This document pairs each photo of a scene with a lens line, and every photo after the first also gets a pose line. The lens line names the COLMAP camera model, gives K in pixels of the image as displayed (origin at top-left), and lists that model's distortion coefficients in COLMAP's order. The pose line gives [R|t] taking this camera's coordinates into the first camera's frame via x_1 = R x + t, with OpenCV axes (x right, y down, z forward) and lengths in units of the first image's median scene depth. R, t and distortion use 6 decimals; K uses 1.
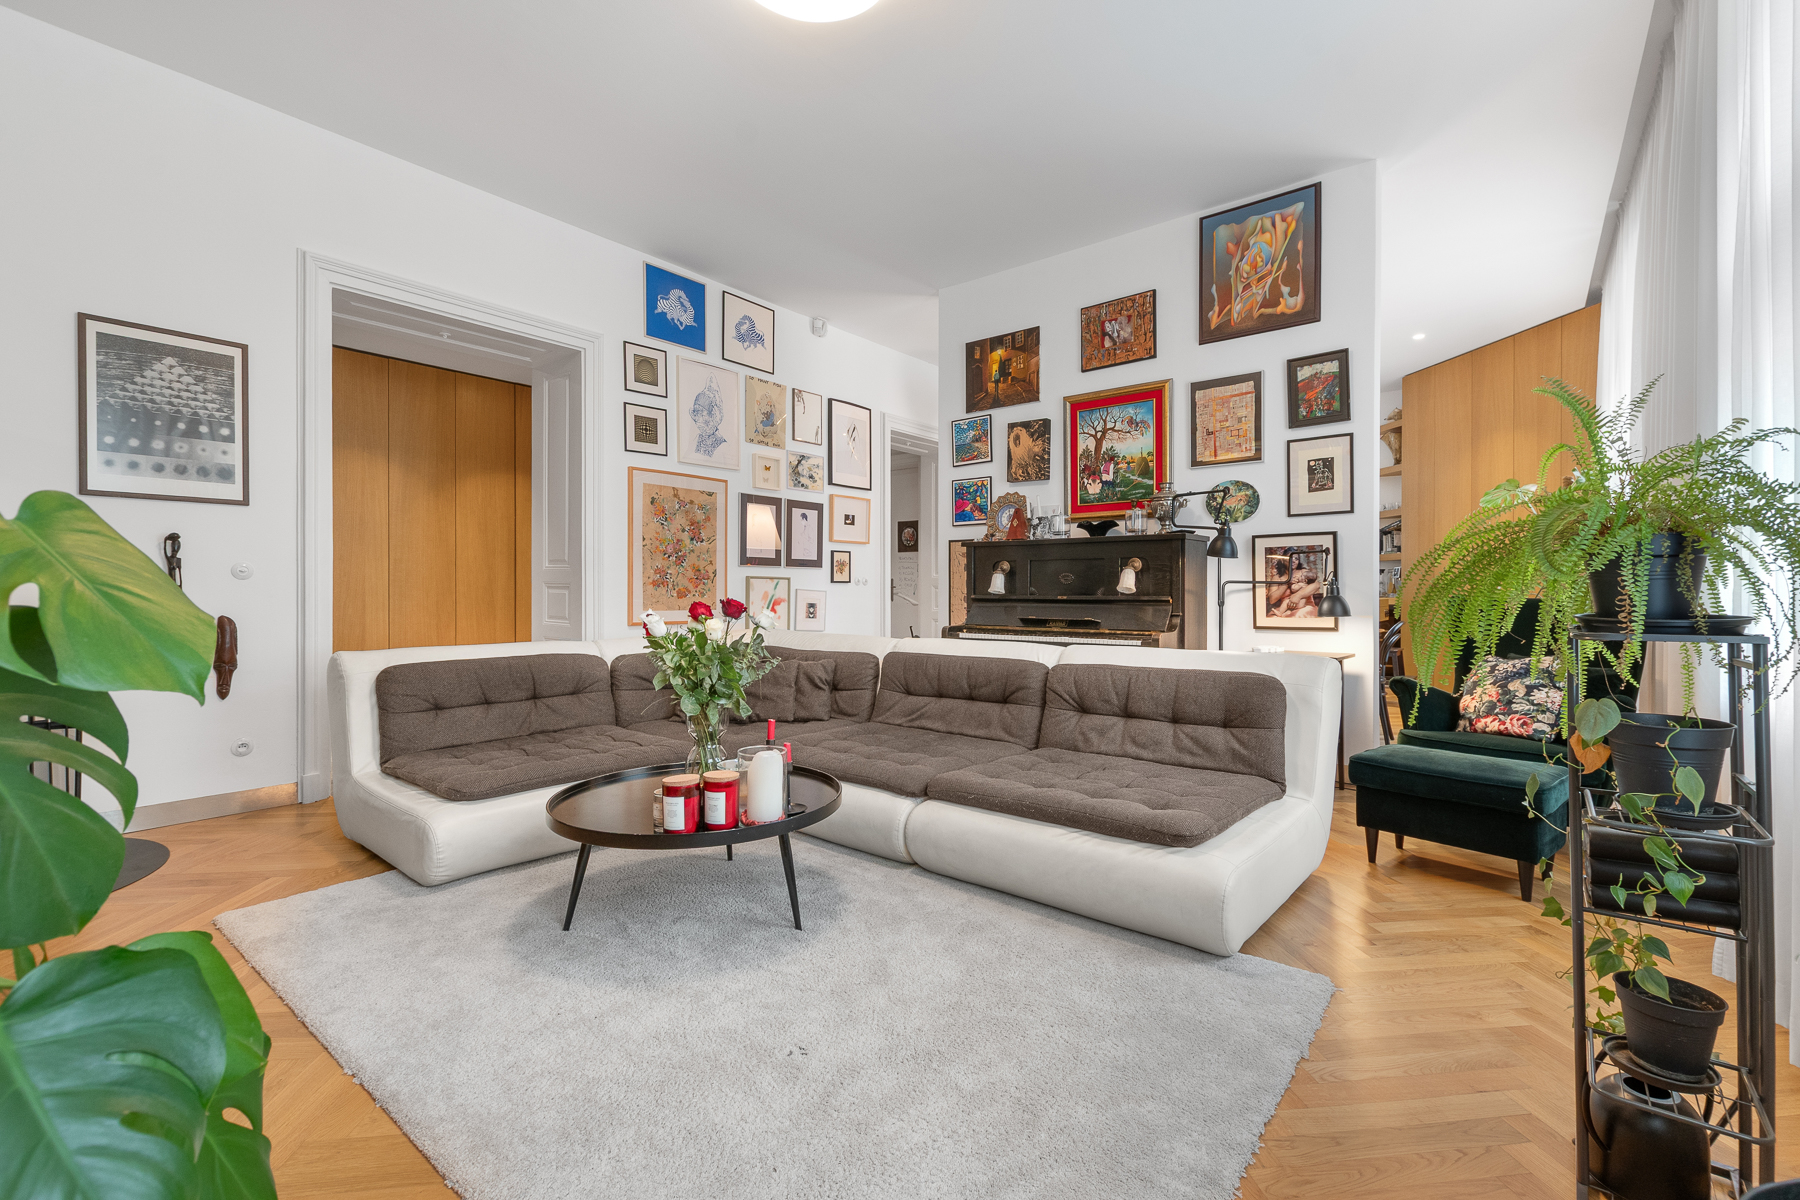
lens RADIAL K [[784.1, 0, 911.1], [0, 784.1, 595.3], [0, 0, 1]] dist [0.002944, 0.000529]
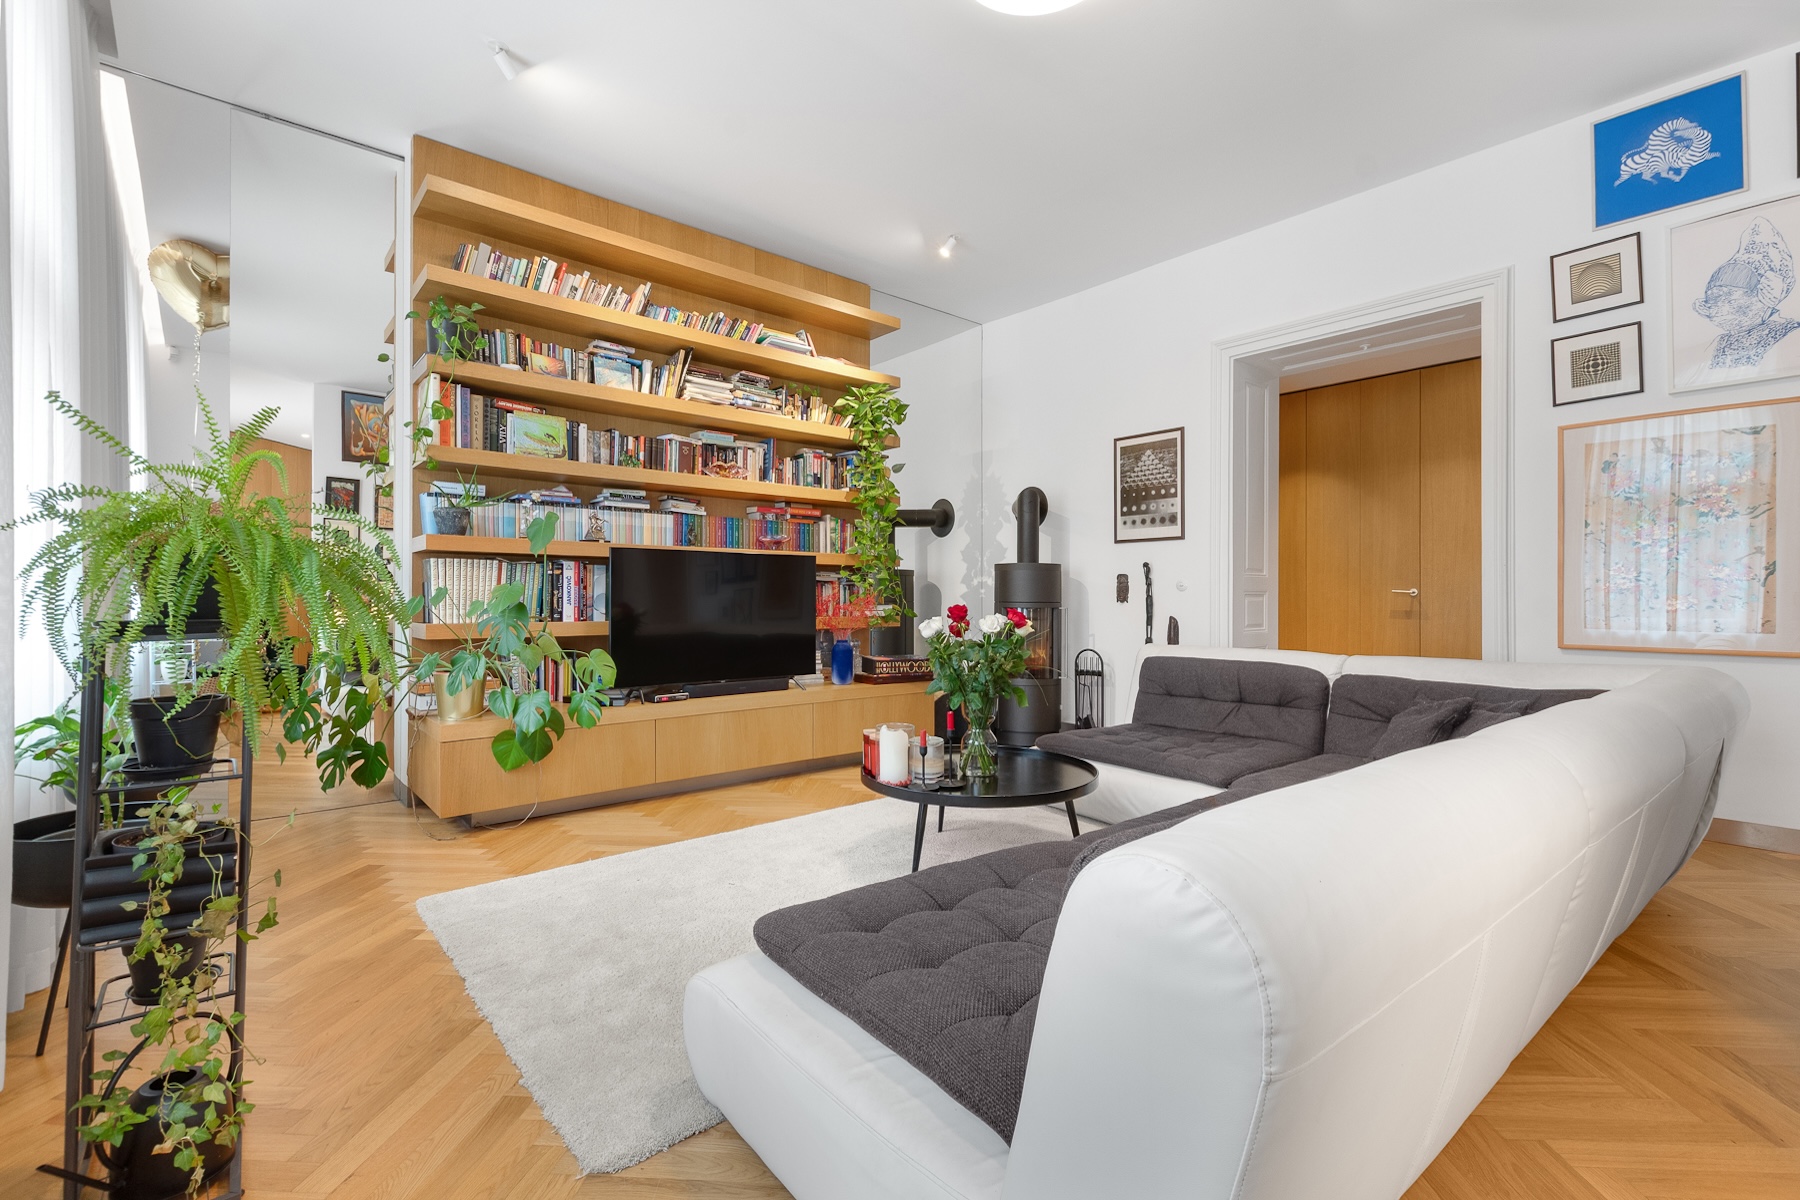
lens RADIAL K [[789.2, 0, 910.6], [0, 789.2, 595.5], [0, 0, 1]] dist [0.000793, -0.000008]
pose [[-0.180195, -0.004957, -0.983618, 0.448866], [-0.007952, 0.999962, -0.003582, -0.002474], [0.983599, 0.007176, -0.180228, 0.536026]]
